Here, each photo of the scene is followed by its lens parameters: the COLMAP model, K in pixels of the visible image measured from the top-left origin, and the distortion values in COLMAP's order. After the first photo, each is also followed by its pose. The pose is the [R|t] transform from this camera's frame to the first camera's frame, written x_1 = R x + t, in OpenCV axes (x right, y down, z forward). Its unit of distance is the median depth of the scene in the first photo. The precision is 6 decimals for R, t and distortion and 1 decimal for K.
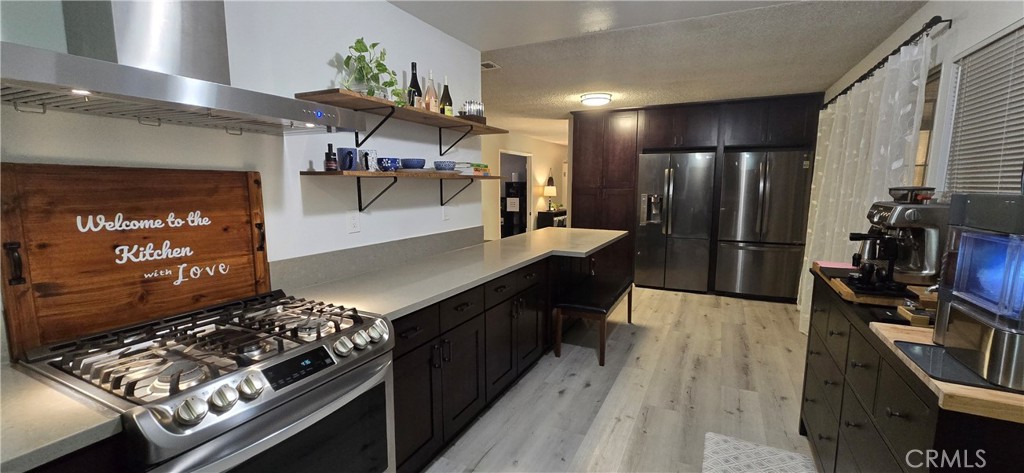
lens RADIAL K [[418.8, 0, 513.3], [0, 418.8, 241.5], [0, 0, 1]] dist [0.007771, 0.000234]
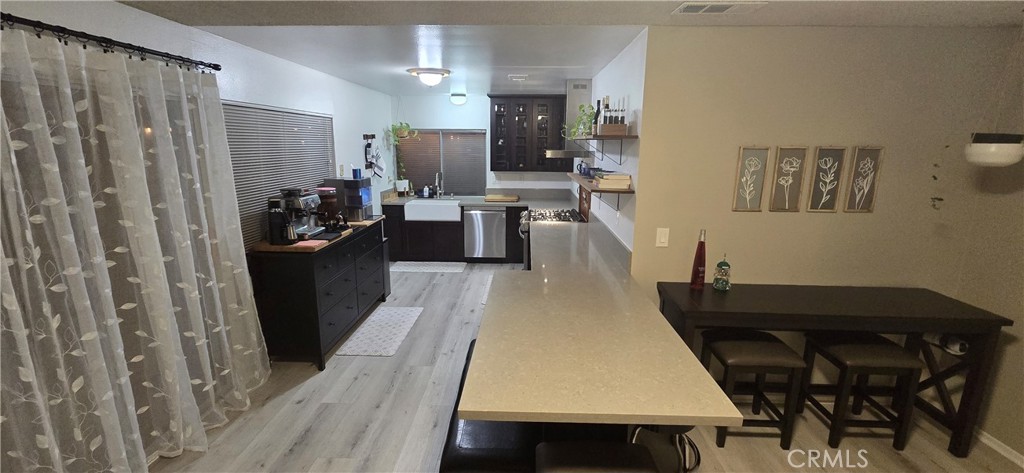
lens RADIAL K [[410.7, 0, 515.8], [0, 410.7, 229.1], [0, 0, 1]] dist [0.000113, 0.000011]
pose [[-0.902400, 0.075290, -0.424272, 0.723700], [-0.071247, 0.944994, 0.319234, -0.503835], [0.424969, 0.318305, -0.847398, 2.513960]]
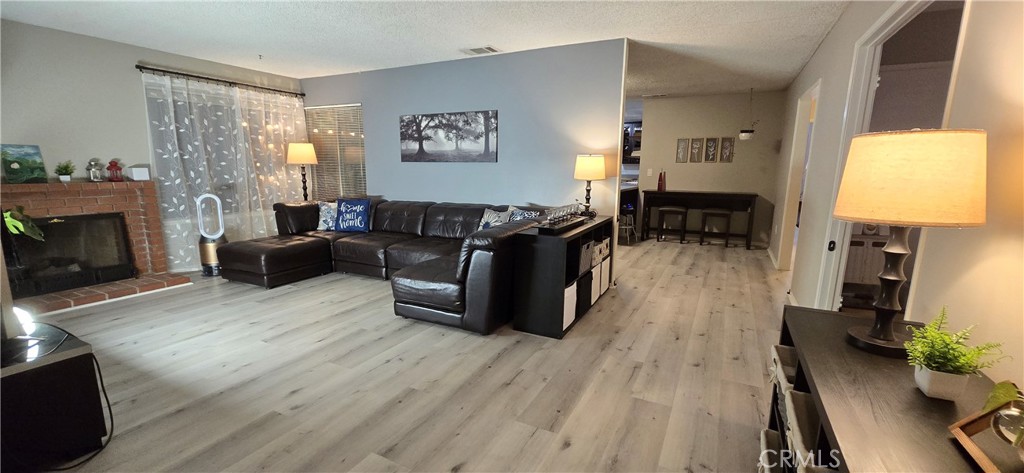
lens RADIAL K [[425.0, 0, 508.7], [0, 425.0, 243.4], [0, 0, 1]] dist [0.002677, -0.000086]
pose [[-0.999820, -0.013990, 0.012820, 0.925858], [-0.009296, 0.950091, 0.311835, -0.650215], [-0.016542, 0.311660, -0.950050, 5.232049]]
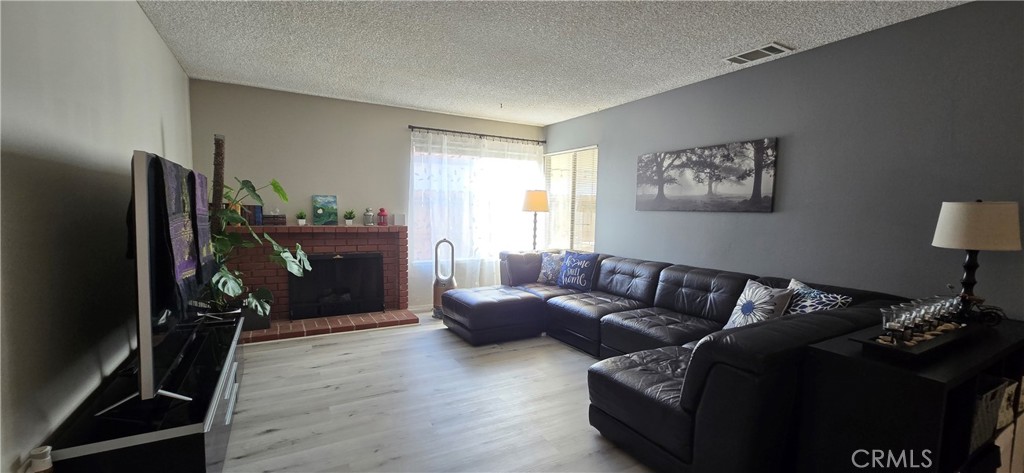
lens RADIAL K [[425.0, 0, 508.7], [0, 425.0, 243.4], [0, 0, 1]] dist [0.002677, -0.000086]
pose [[-0.826237, -0.063296, 0.559755, 0.945223], [0.056201, 0.979447, 0.193711, -0.591690], [-0.560512, 0.191510, -0.805699, 4.715607]]
